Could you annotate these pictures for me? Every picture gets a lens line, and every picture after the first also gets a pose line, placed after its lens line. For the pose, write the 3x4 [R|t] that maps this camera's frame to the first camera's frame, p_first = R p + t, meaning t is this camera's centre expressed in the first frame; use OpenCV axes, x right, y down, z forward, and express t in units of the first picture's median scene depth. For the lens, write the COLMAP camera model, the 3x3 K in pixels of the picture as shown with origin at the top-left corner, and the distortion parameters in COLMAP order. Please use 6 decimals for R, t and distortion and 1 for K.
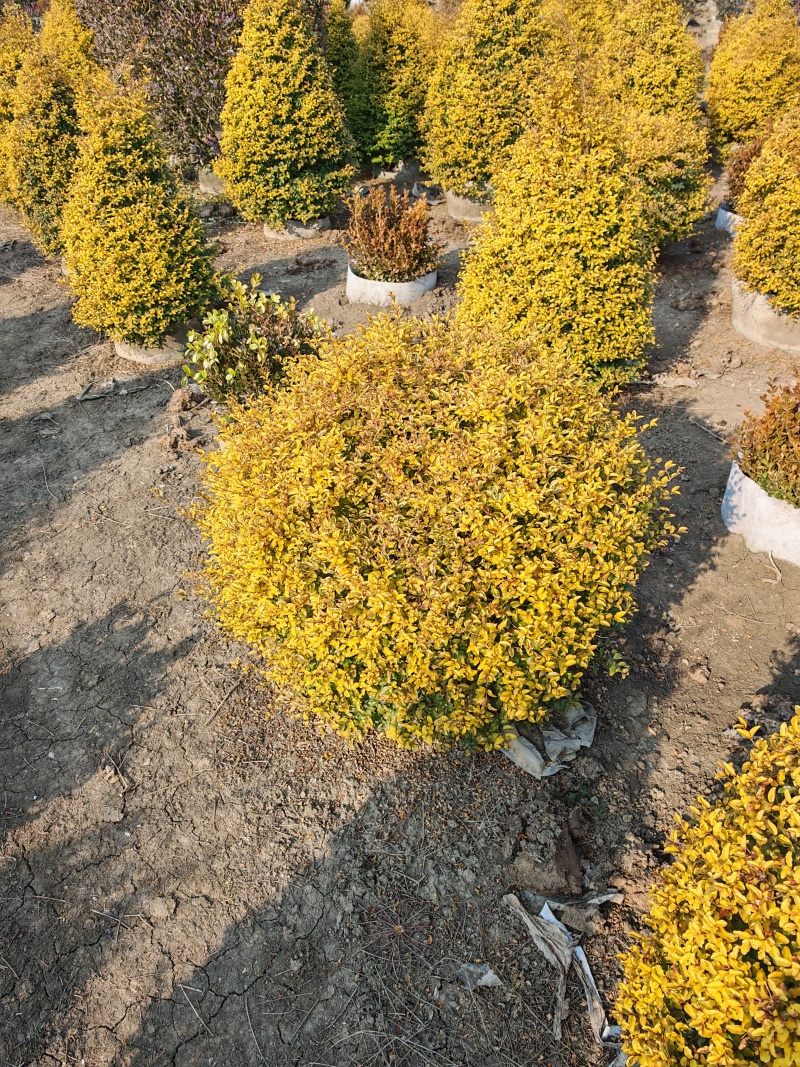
lens RADIAL K [[751.8, 0, 404.6], [0, 751.8, 526.3], [0, 0, 1]] dist [-0.006043, -0.007033]
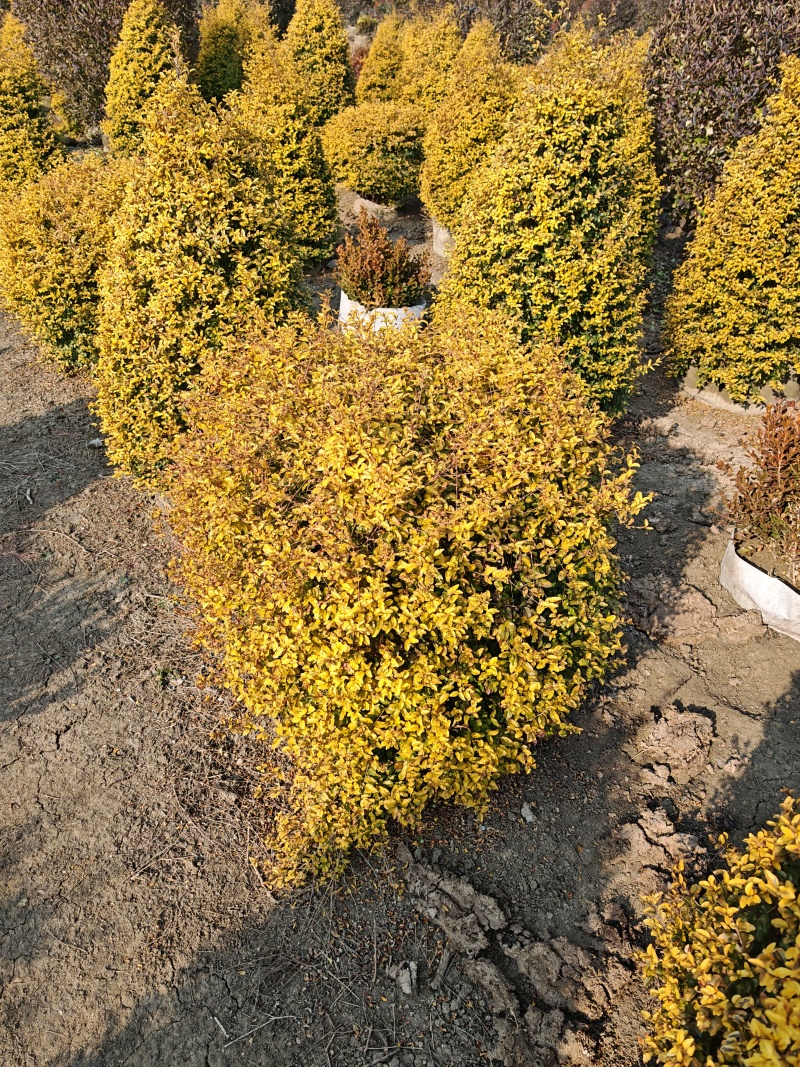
lens RADIAL K [[751.8, 0, 395.1], [0, 751.8, 539.9], [0, 0, 1]] dist [-0.006043, -0.007033]
pose [[0.997981, 0.058177, 0.025475, 0.331997], [-0.057618, 0.998092, -0.022178, 0.314938], [-0.026716, 0.020666, 0.999429, -0.421005]]
